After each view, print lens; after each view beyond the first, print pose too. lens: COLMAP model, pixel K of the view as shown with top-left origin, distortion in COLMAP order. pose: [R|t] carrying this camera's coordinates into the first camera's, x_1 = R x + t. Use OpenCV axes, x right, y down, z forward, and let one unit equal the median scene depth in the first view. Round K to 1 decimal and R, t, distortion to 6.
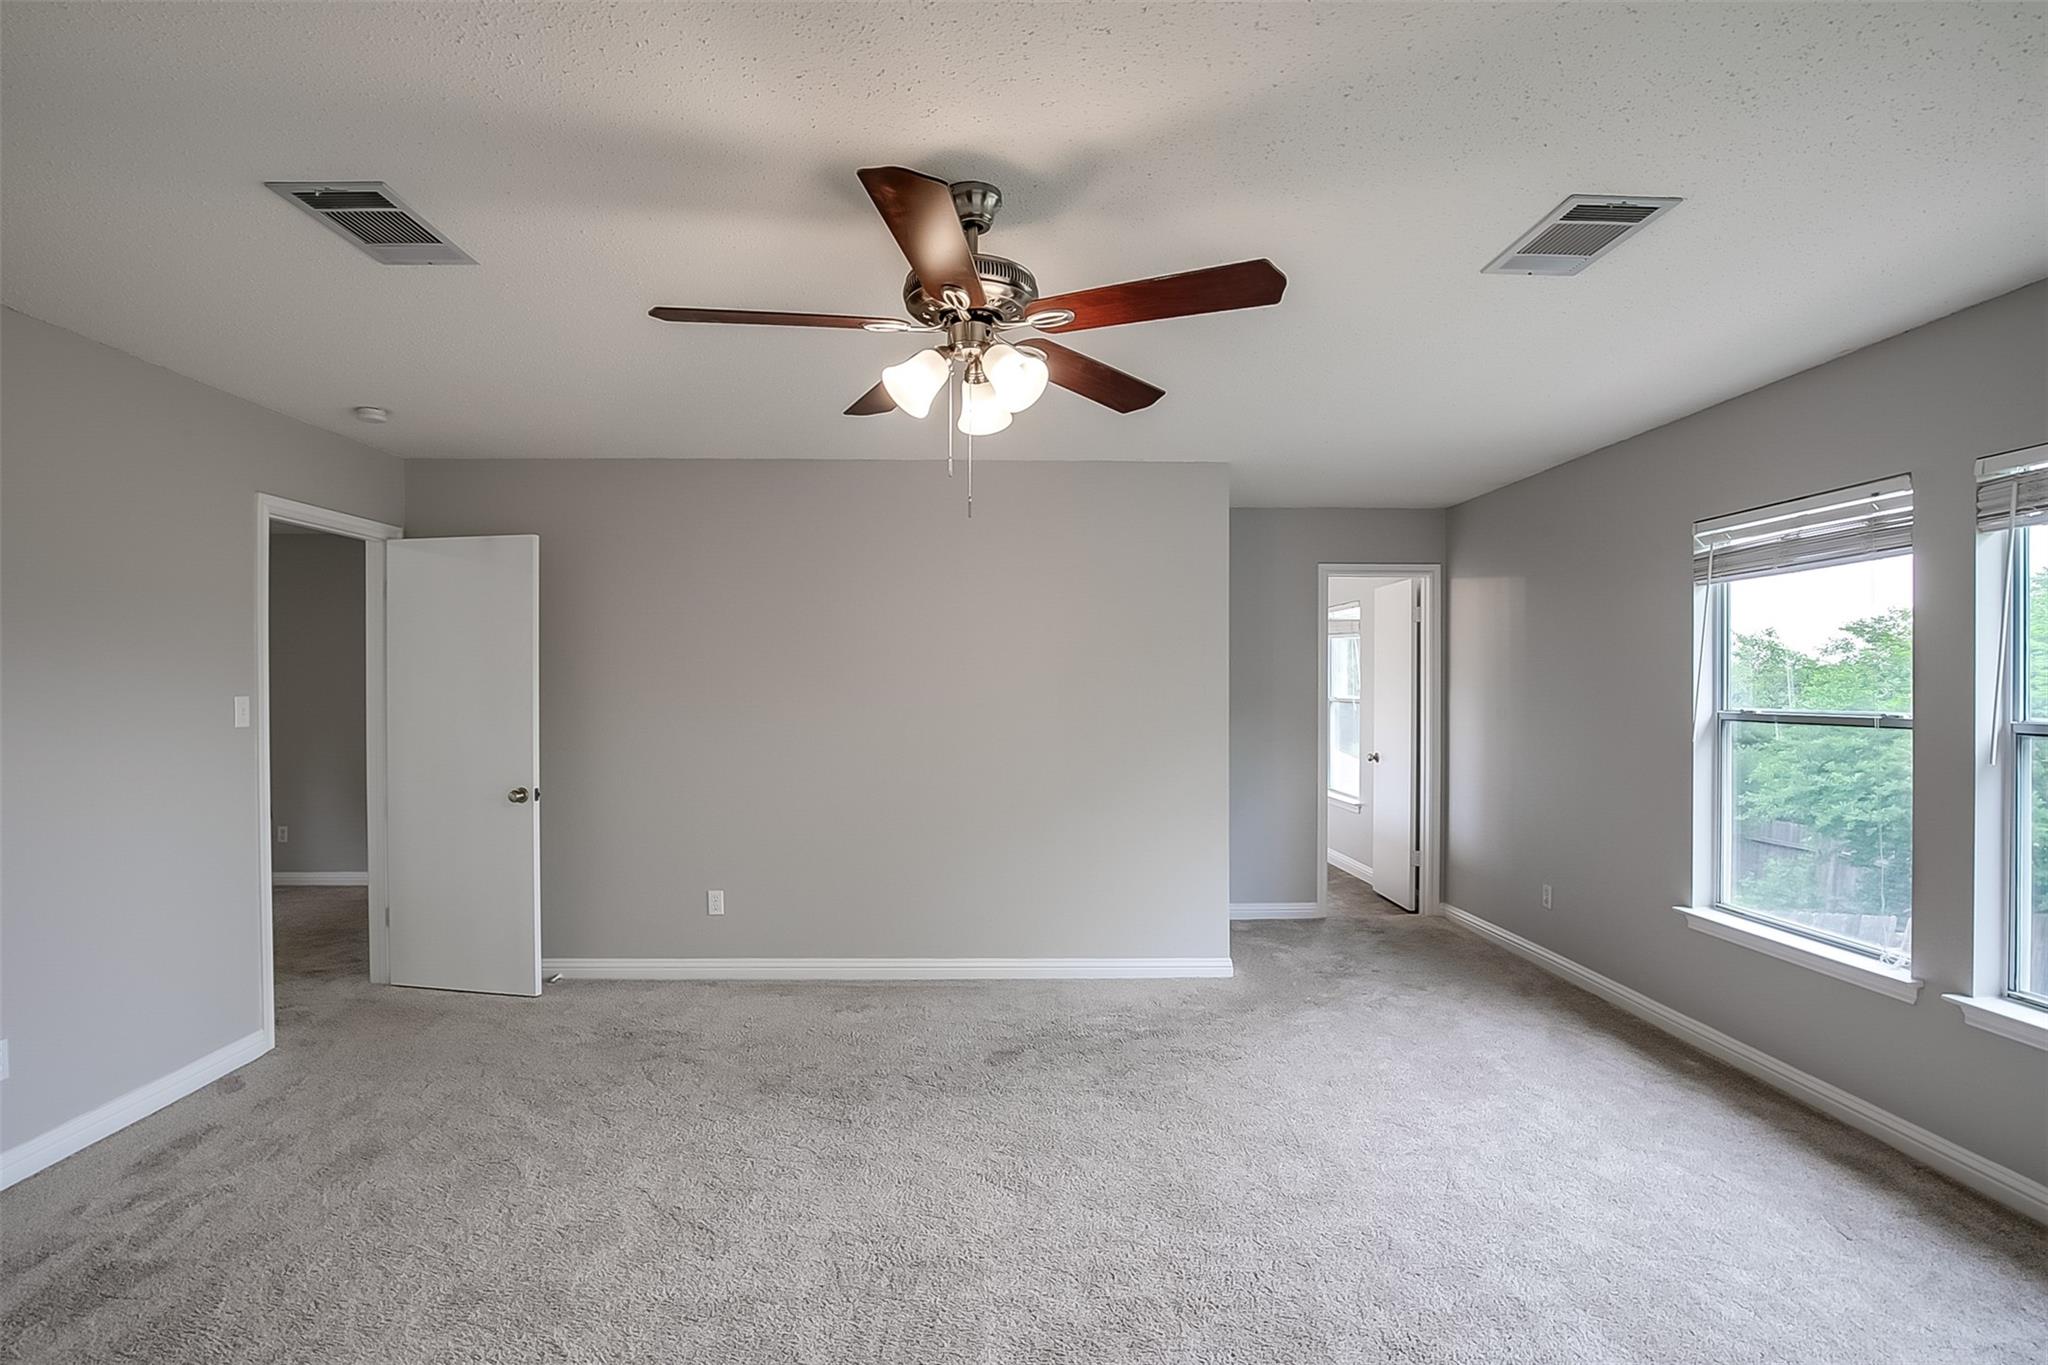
lens RADIAL K [[938.8, 0, 1024.9], [0, 938.8, 691.2], [0, 0, 1]] dist [-0.036664, 0.008064]
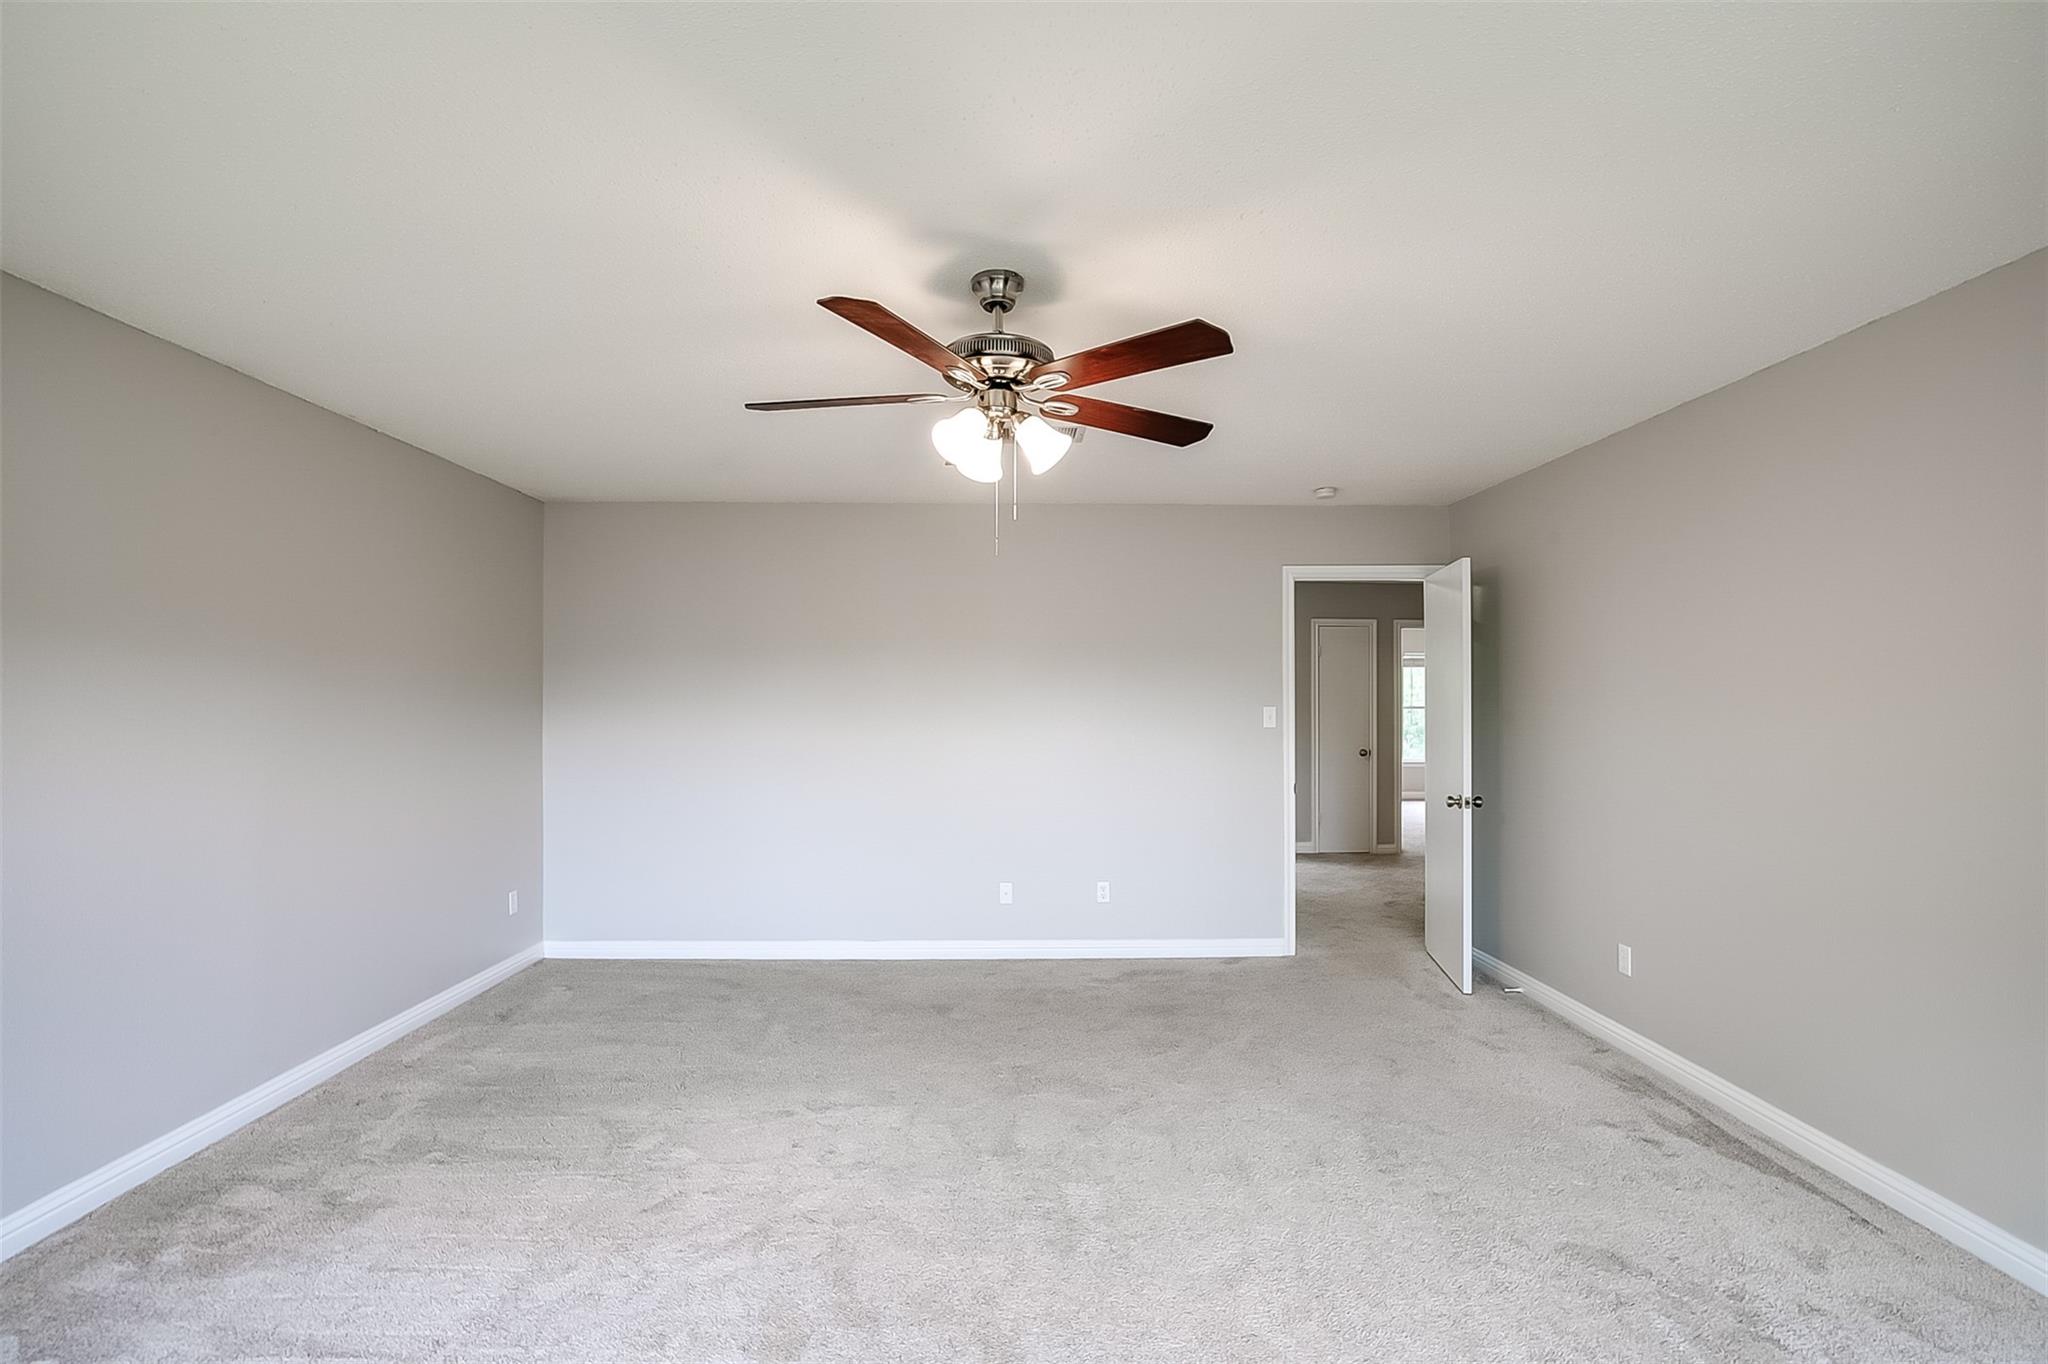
lens RADIAL K [[938.8, 0, 1024.9], [0, 938.8, 690.7], [0, 0, 1]] dist [-0.036664, 0.008064]
pose [[-0.014390, -0.009413, -0.999852, 0.620567], [-0.000481, 0.999956, -0.009407, -0.007786], [0.999896, 0.000346, -0.014394, 0.579850]]
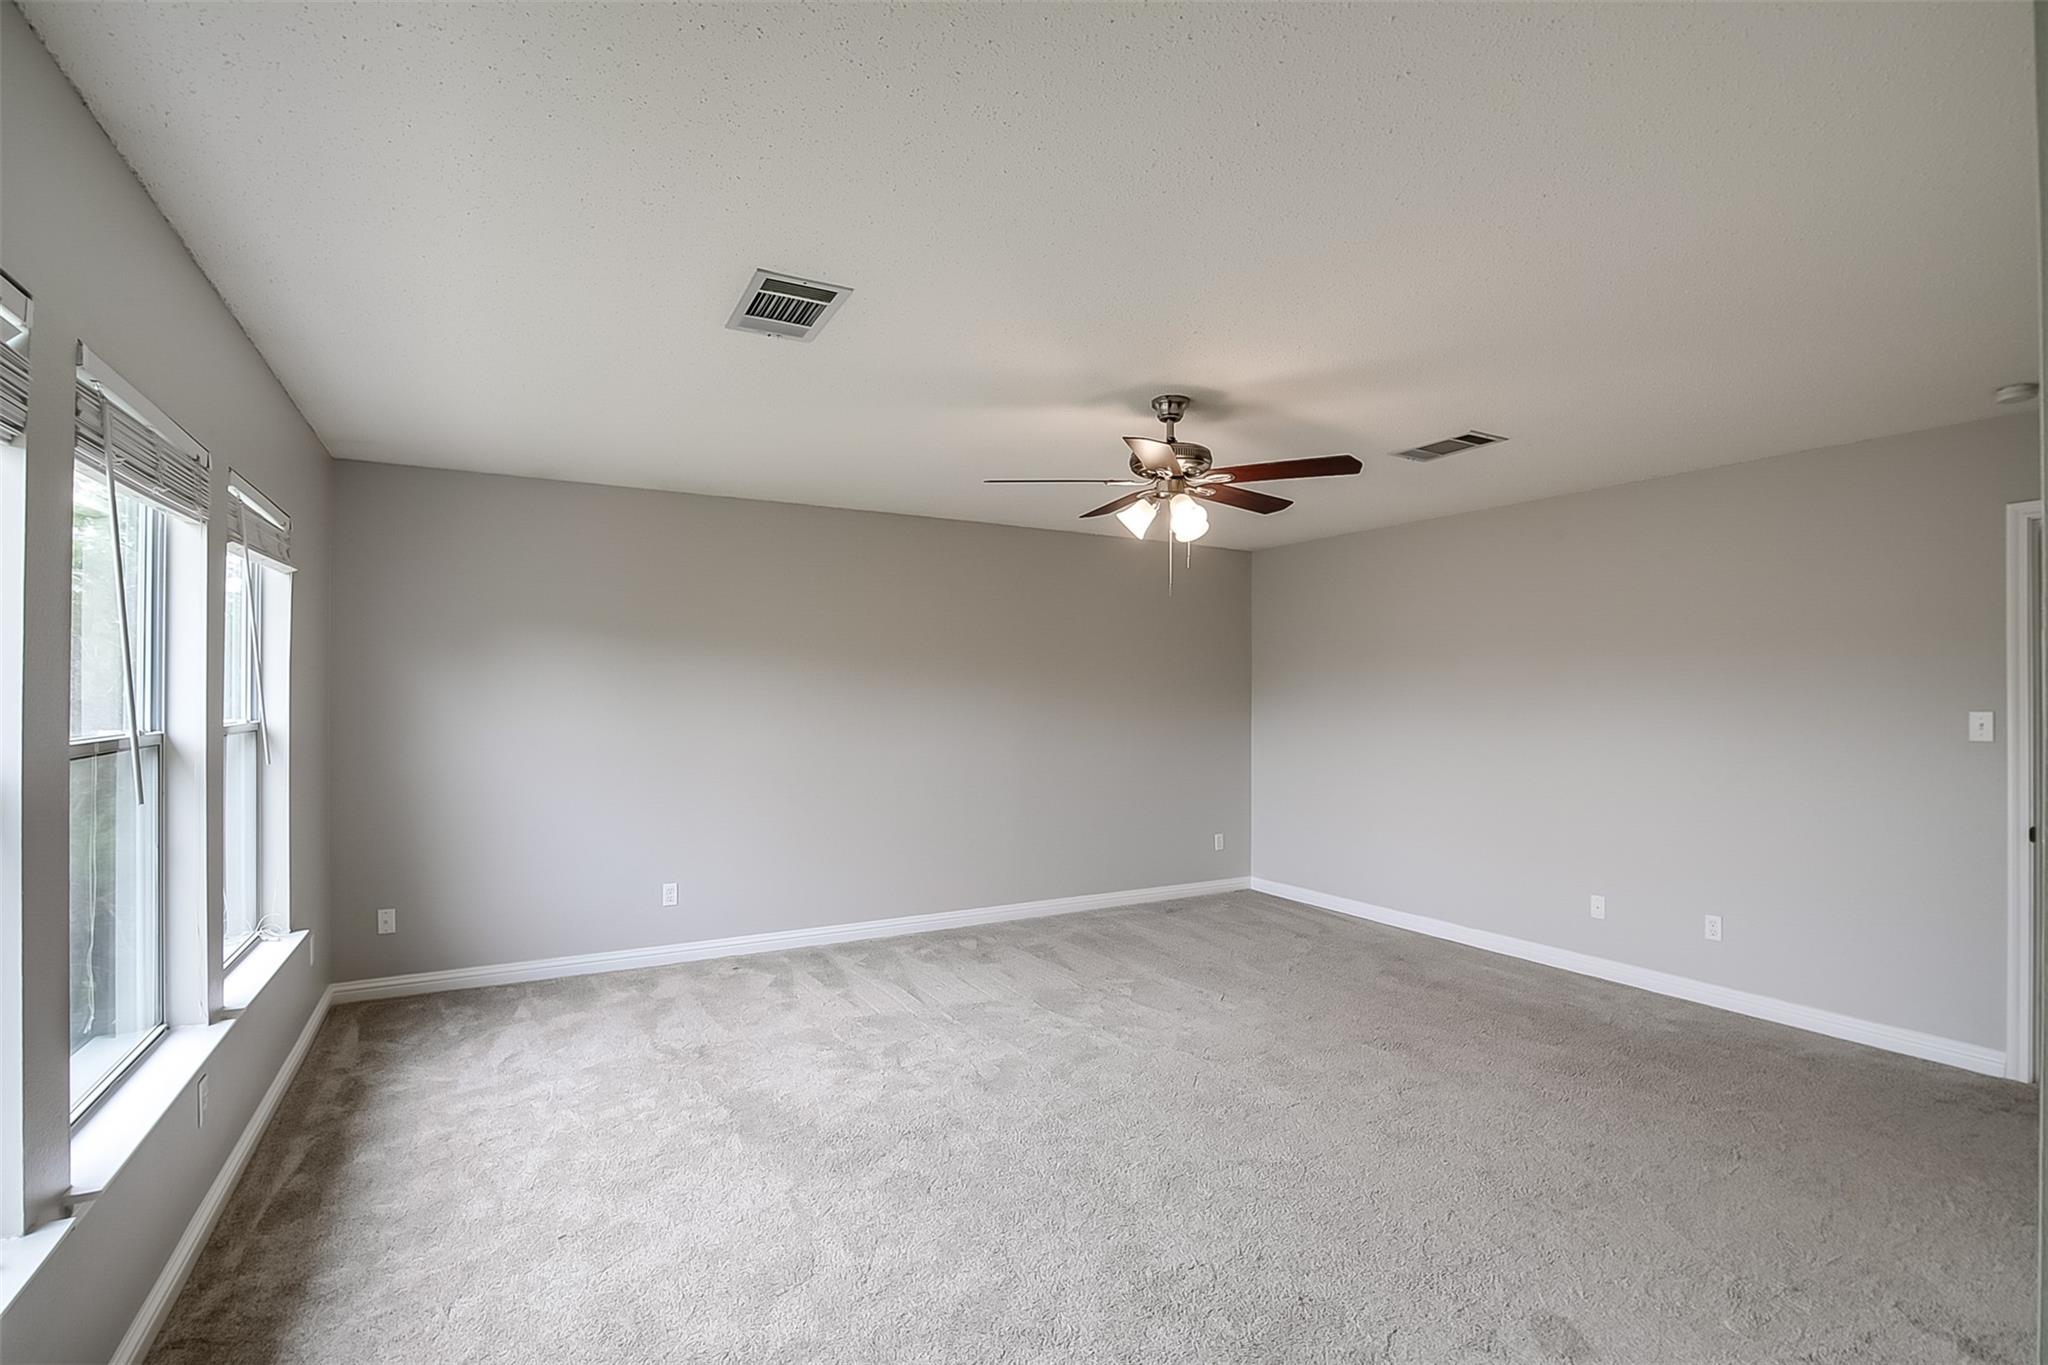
lens RADIAL K [[938.8, 0, 1024.9], [0, 938.8, 691.2], [0, 0, 1]] dist [-0.036664, 0.008064]
pose [[-0.890596, 0.000388, -0.454795, 0.522510], [0.003654, 0.999973, -0.006302, -0.015546], [0.454780, -0.007275, -0.890574, 1.323032]]
